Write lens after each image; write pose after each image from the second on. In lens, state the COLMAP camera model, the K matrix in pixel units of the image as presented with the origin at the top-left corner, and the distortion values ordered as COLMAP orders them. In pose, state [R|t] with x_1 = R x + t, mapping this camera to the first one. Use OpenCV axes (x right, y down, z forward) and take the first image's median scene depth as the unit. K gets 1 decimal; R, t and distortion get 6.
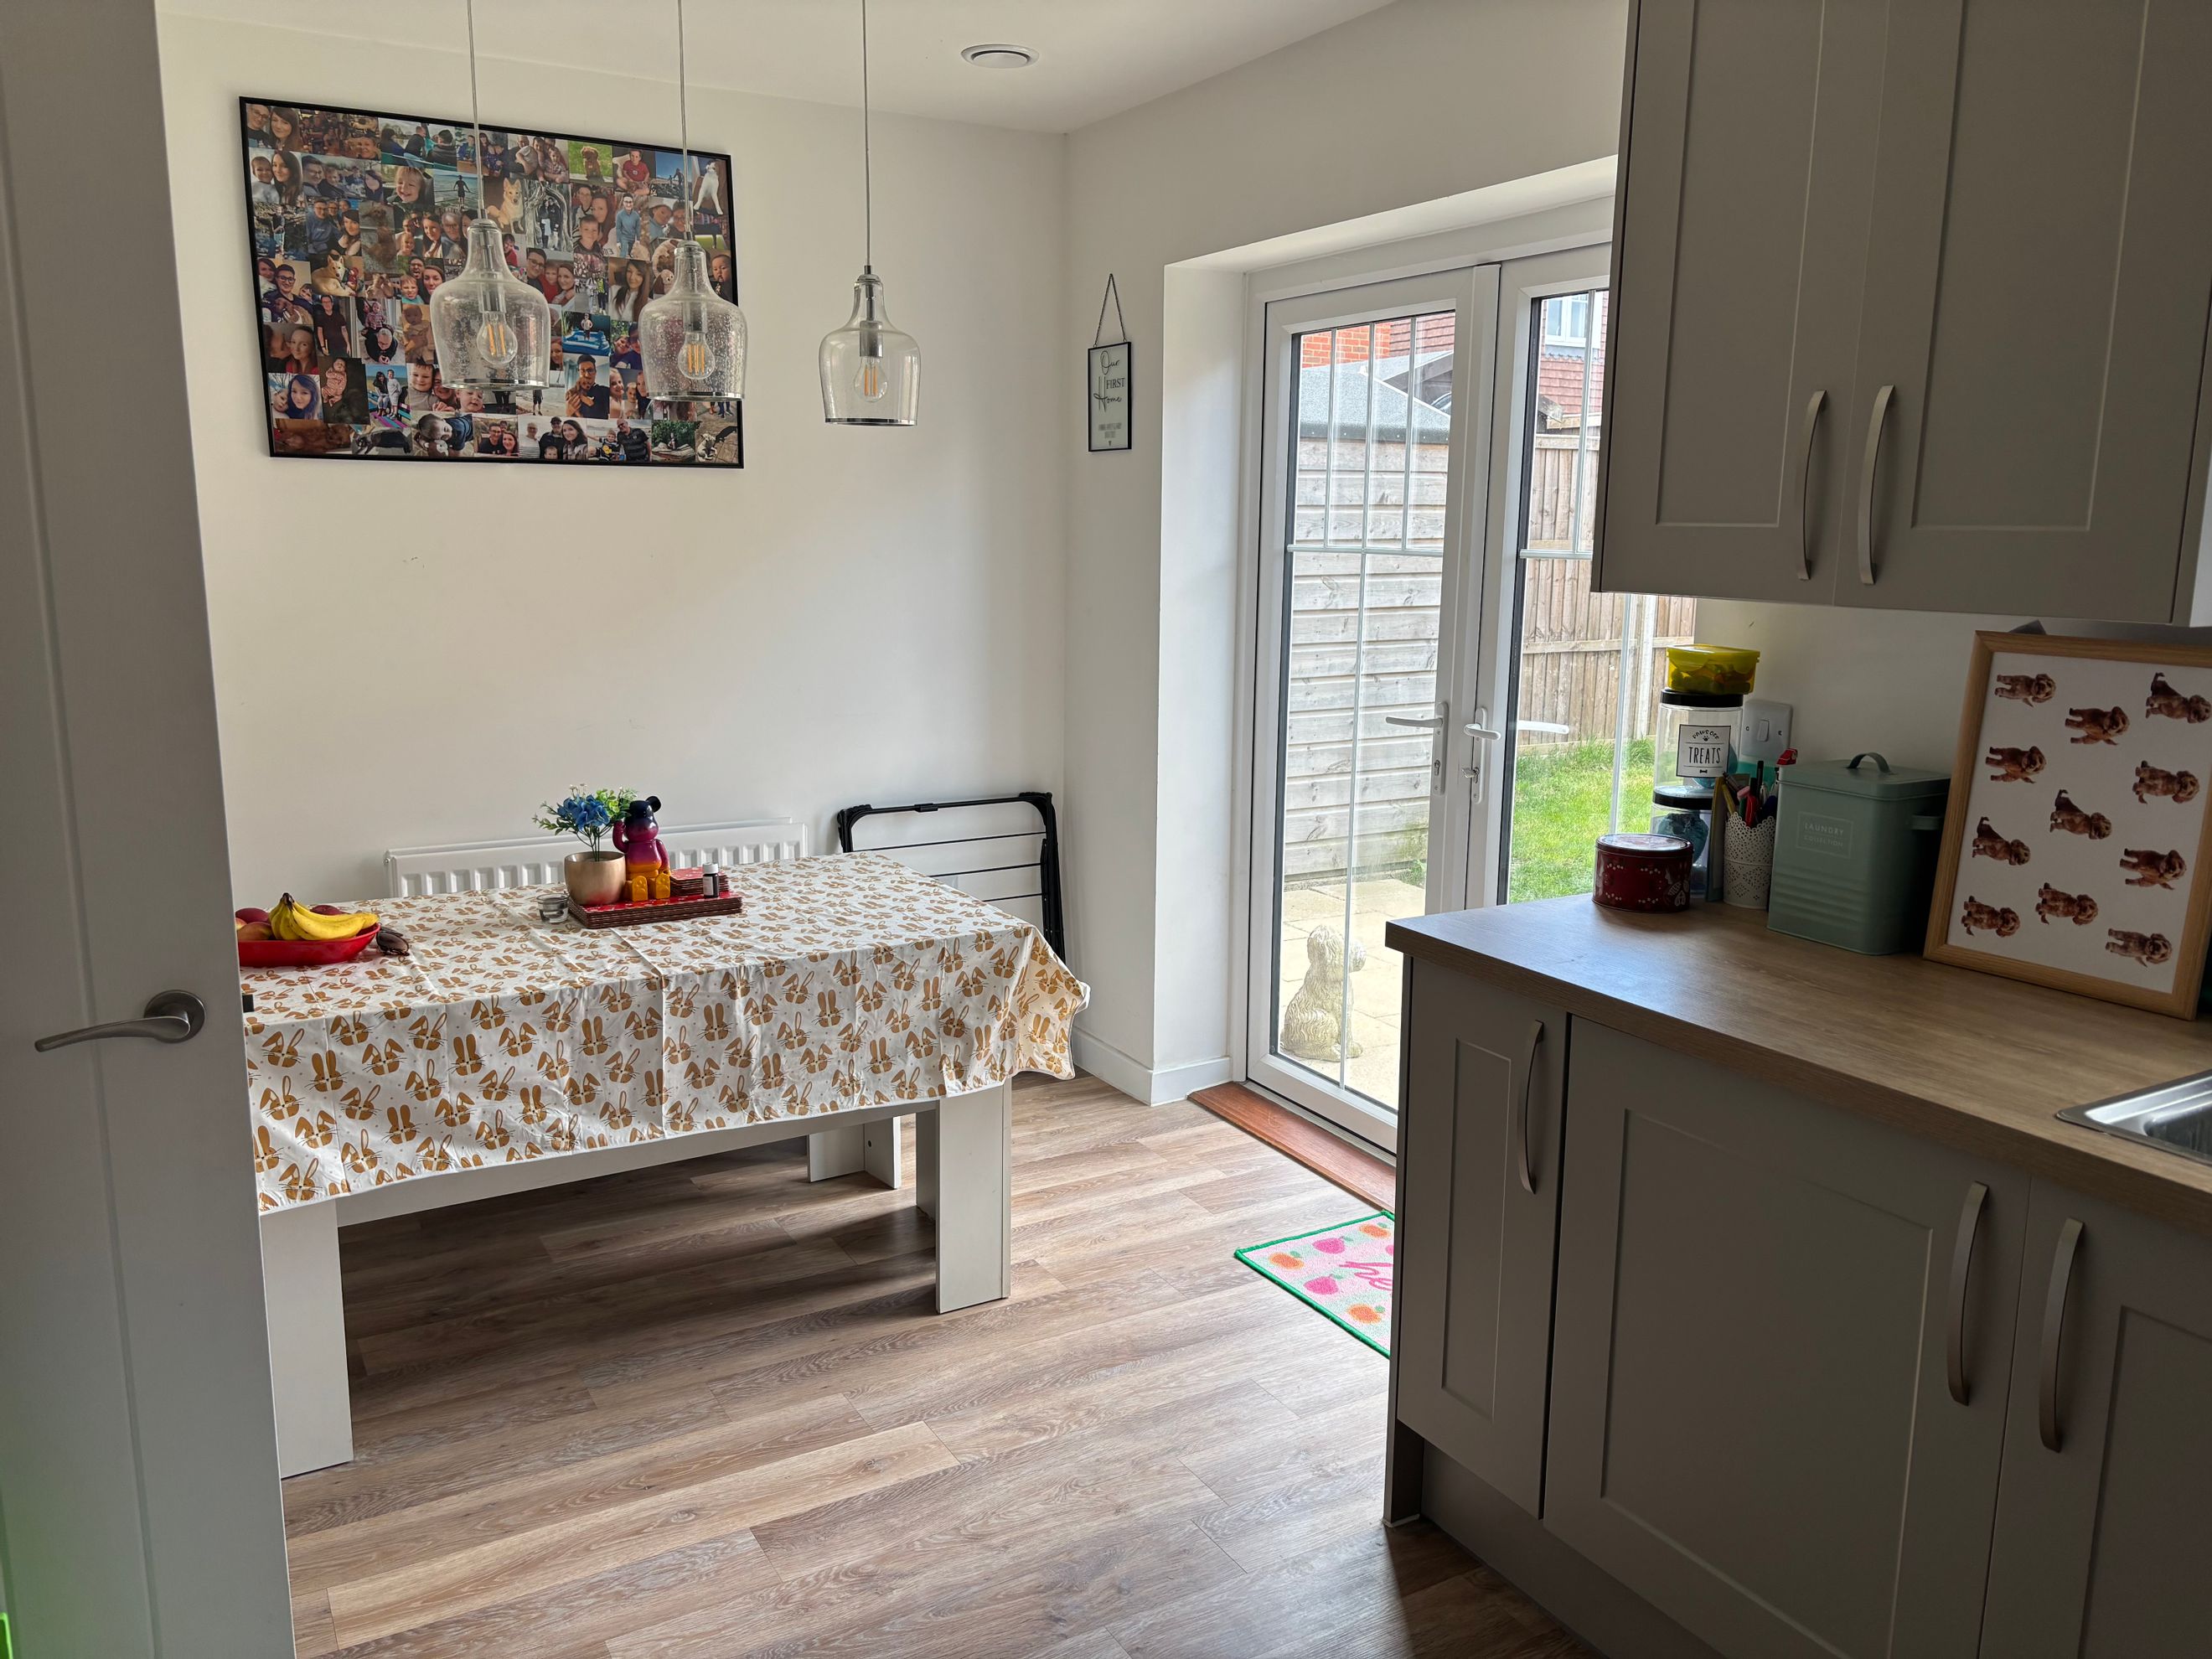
lens RADIAL K [[1670.3, 0, 1118.6], [0, 1670.3, 825.2], [0, 0, 1]] dist [0.066935, -0.075849]
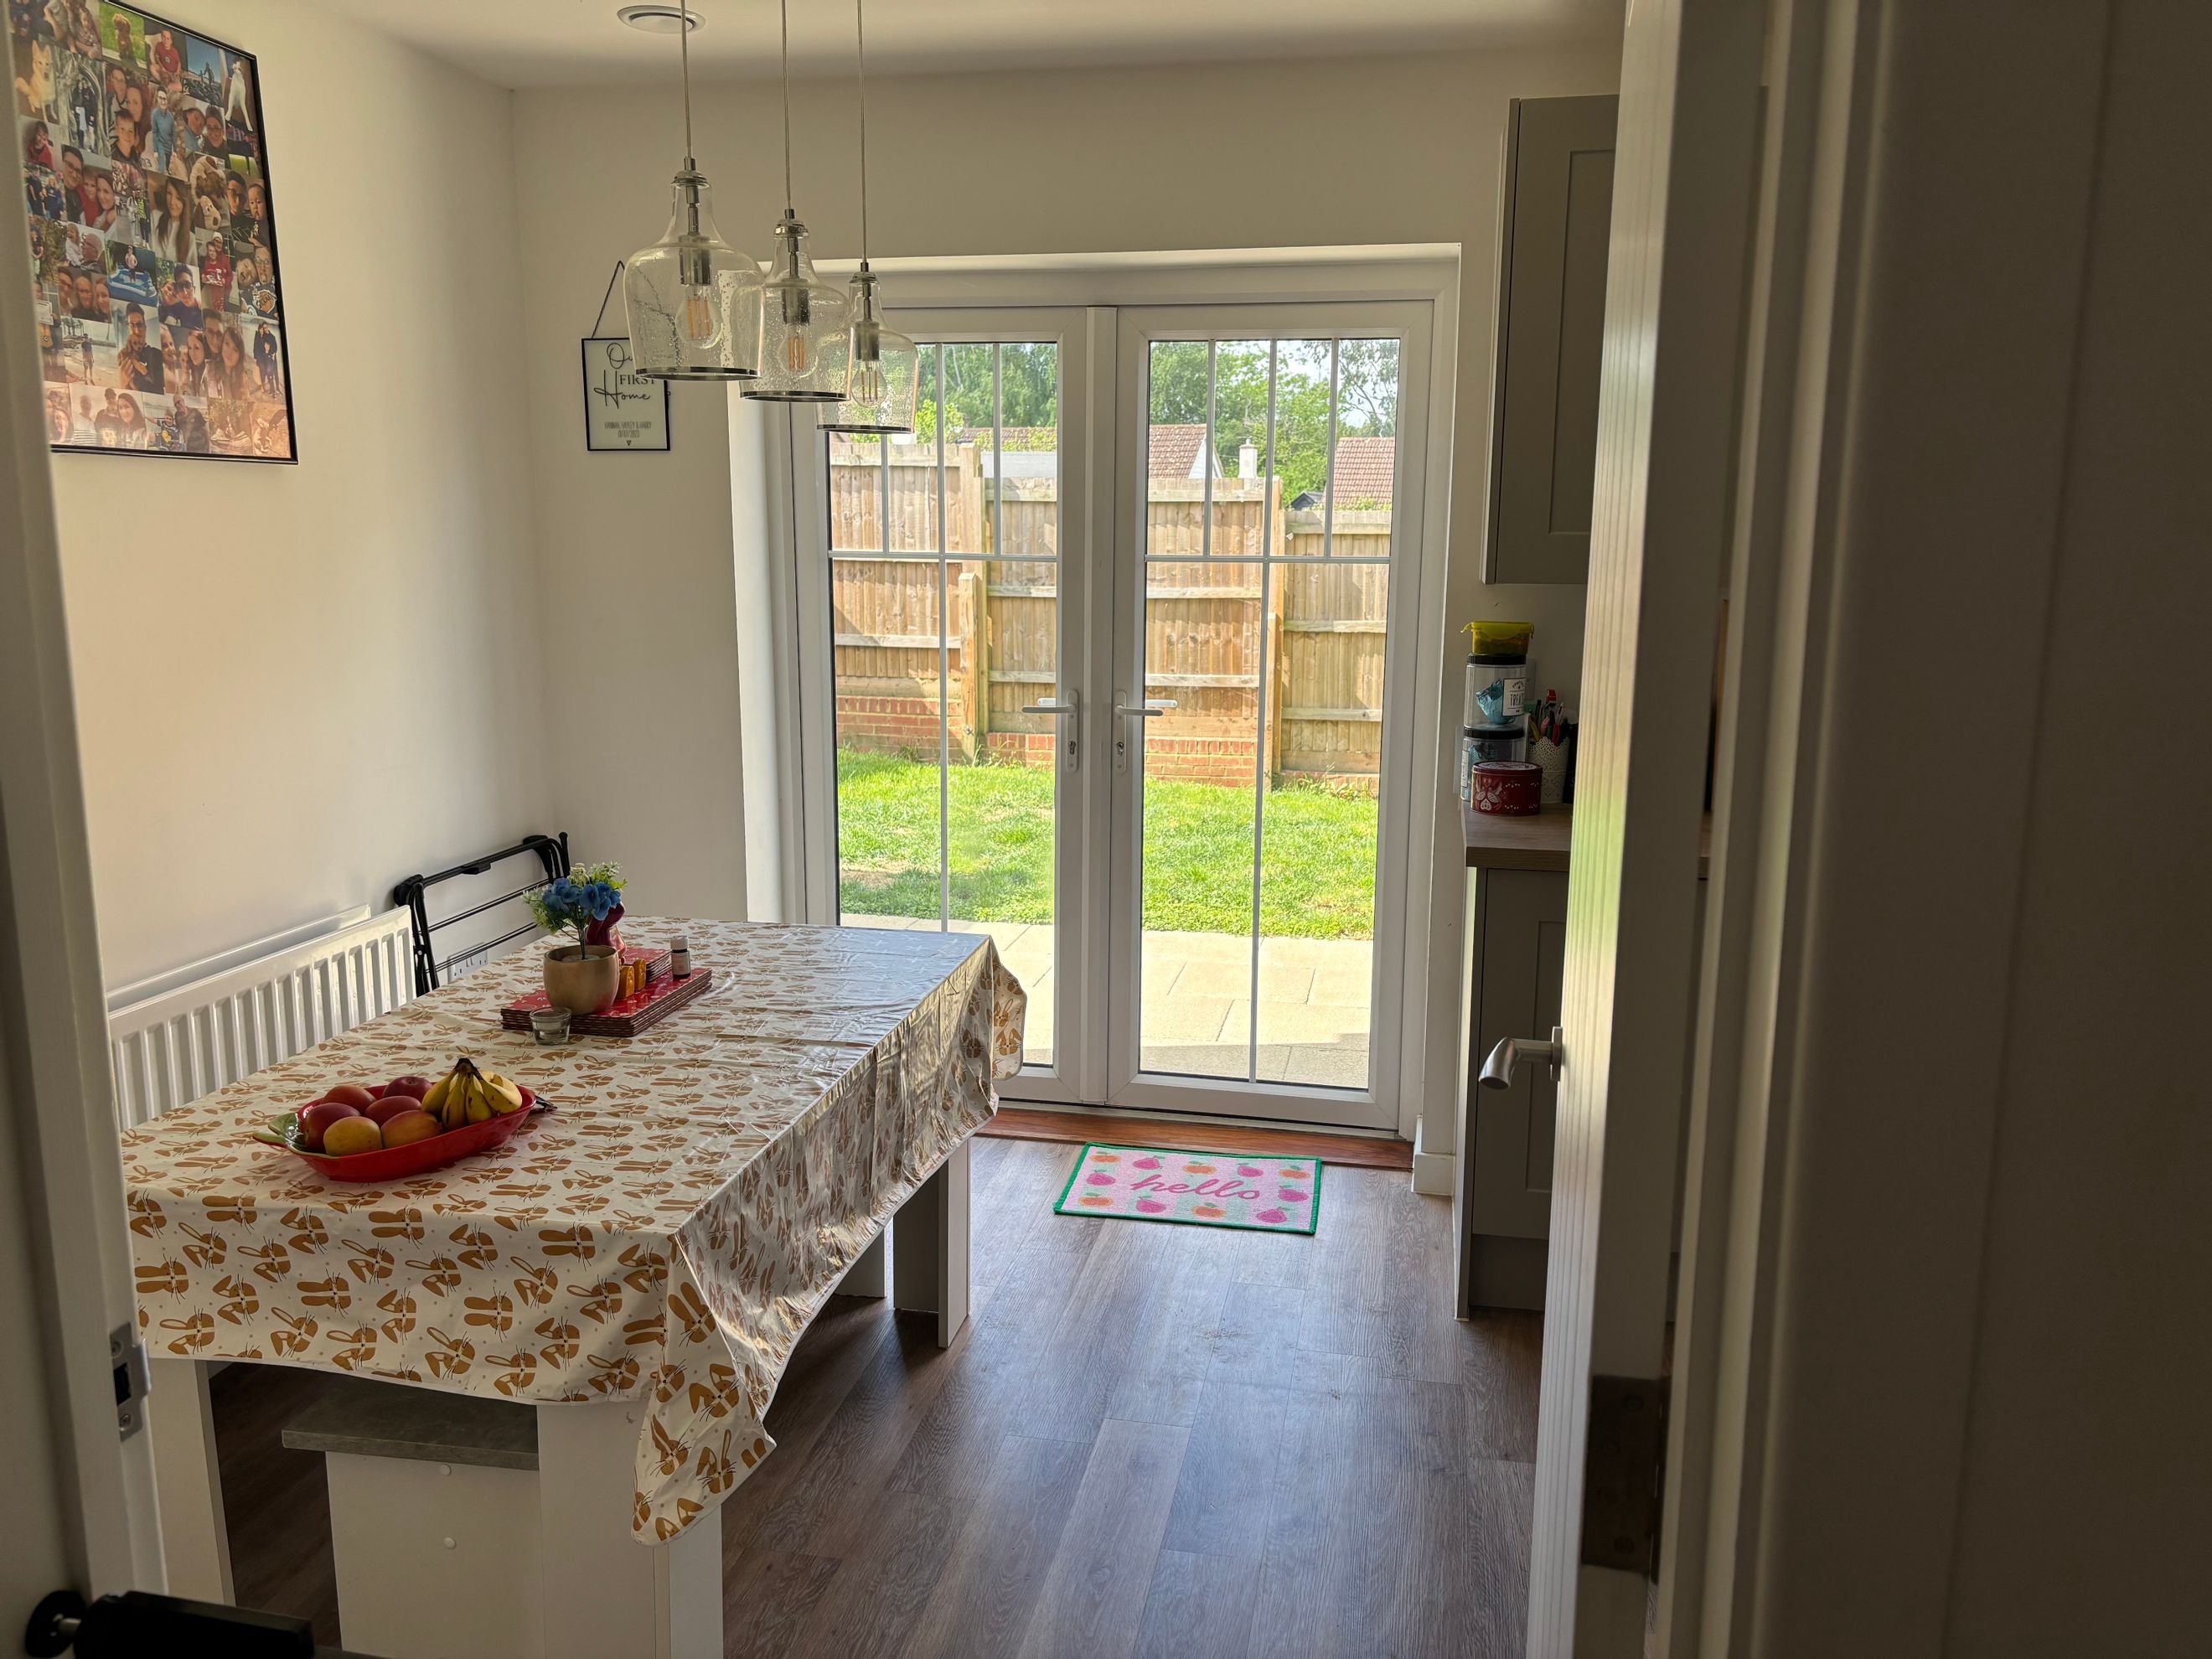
lens RADIAL K [[1670.3, 0, 1106.6], [0, 1670.3, 834.6], [0, 0, 1]] dist [0.066935, -0.075849]
pose [[0.645290, -0.144700, 0.750109, -0.622770], [0.139219, 0.987729, 0.070773, -0.050121], [-0.751145, 0.058760, 0.657517, 0.231734]]
